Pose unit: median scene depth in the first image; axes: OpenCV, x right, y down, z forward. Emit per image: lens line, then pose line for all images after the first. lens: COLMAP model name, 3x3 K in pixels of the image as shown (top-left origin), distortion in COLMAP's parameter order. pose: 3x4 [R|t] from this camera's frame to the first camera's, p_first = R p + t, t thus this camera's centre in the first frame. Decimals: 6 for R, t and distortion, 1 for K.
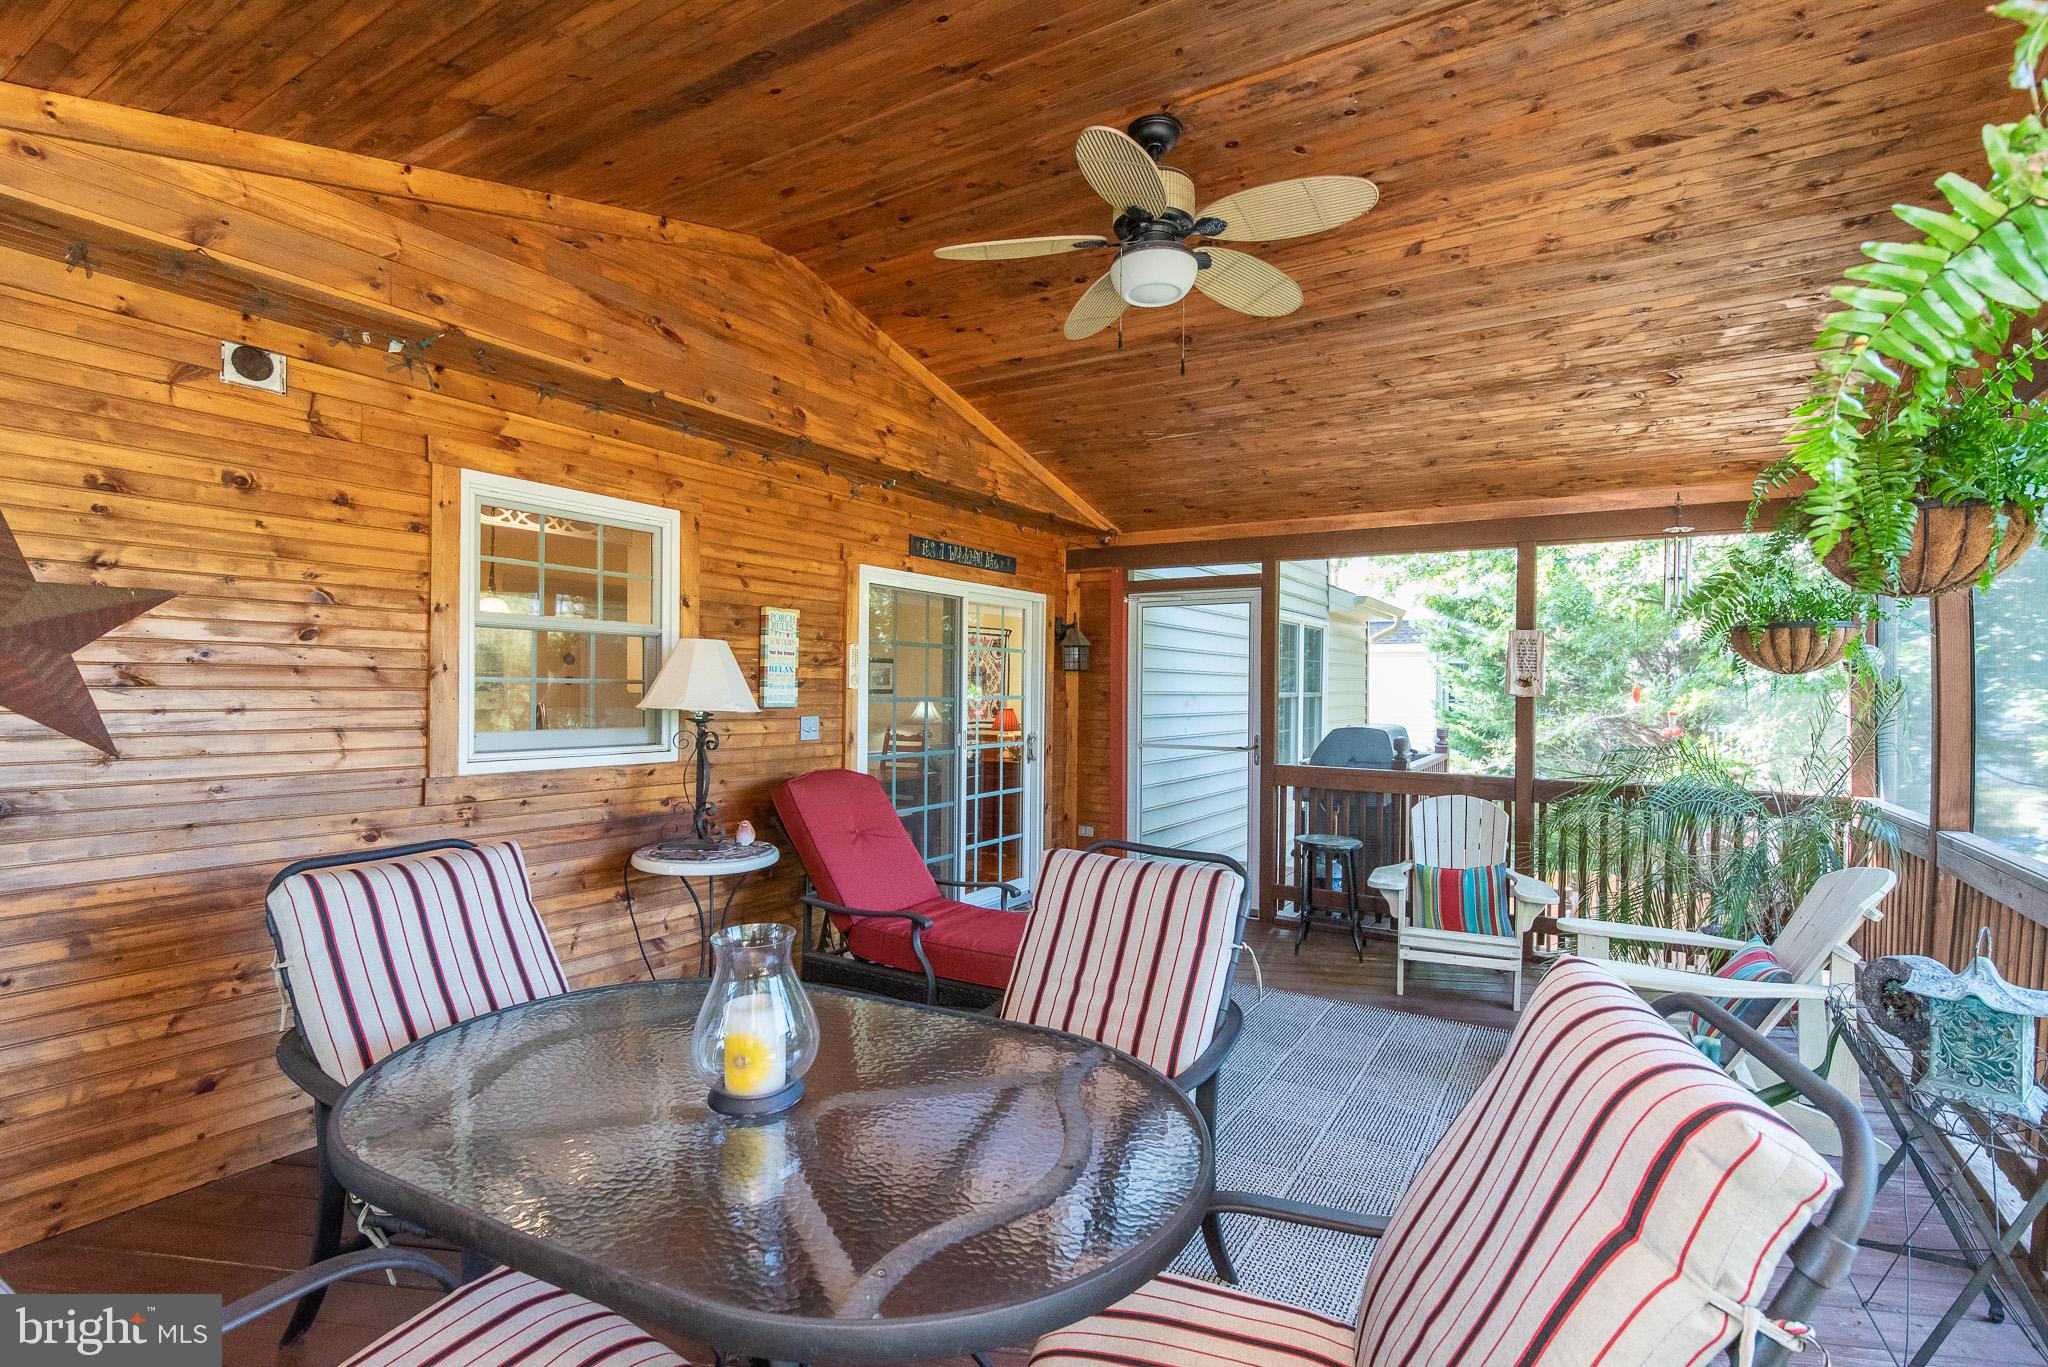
lens RADIAL K [[919.7, 0, 1017.8], [0, 919.7, 702.2], [0, 0, 1]] dist [0.002984, -0.000214]
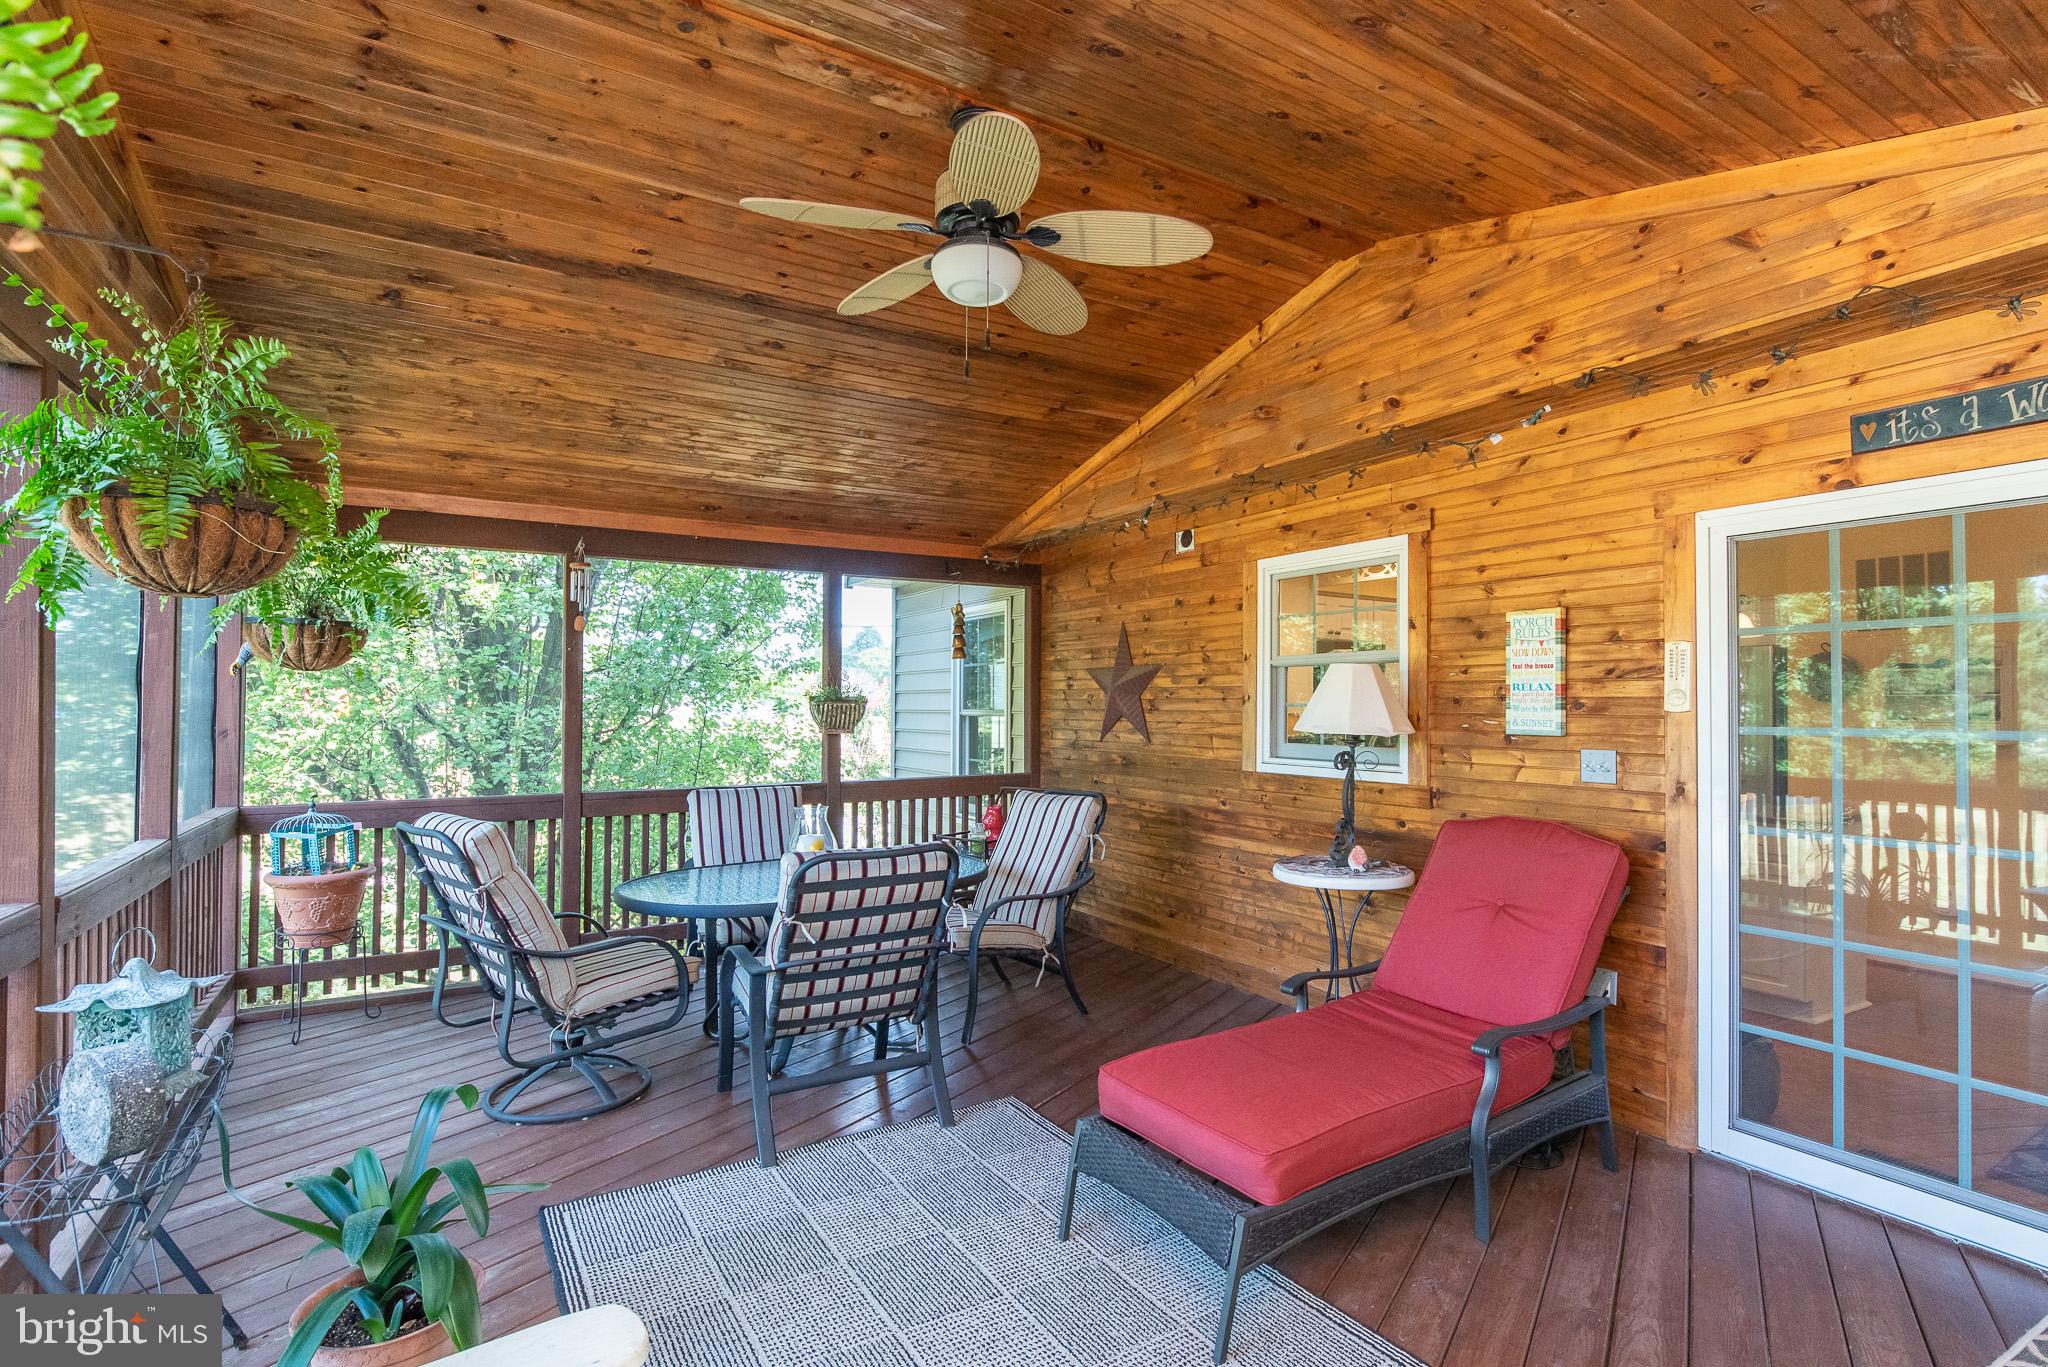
lens RADIAL K [[919.7, 0, 1017.8], [0, 919.7, 702.2], [0, 0, 1]] dist [0.002984, -0.000214]
pose [[-0.403366, -0.018232, -0.914857, 0.724266], [-0.023448, 0.999679, -0.009584, -0.005492], [0.914738, 0.017586, -0.403664, 1.030901]]
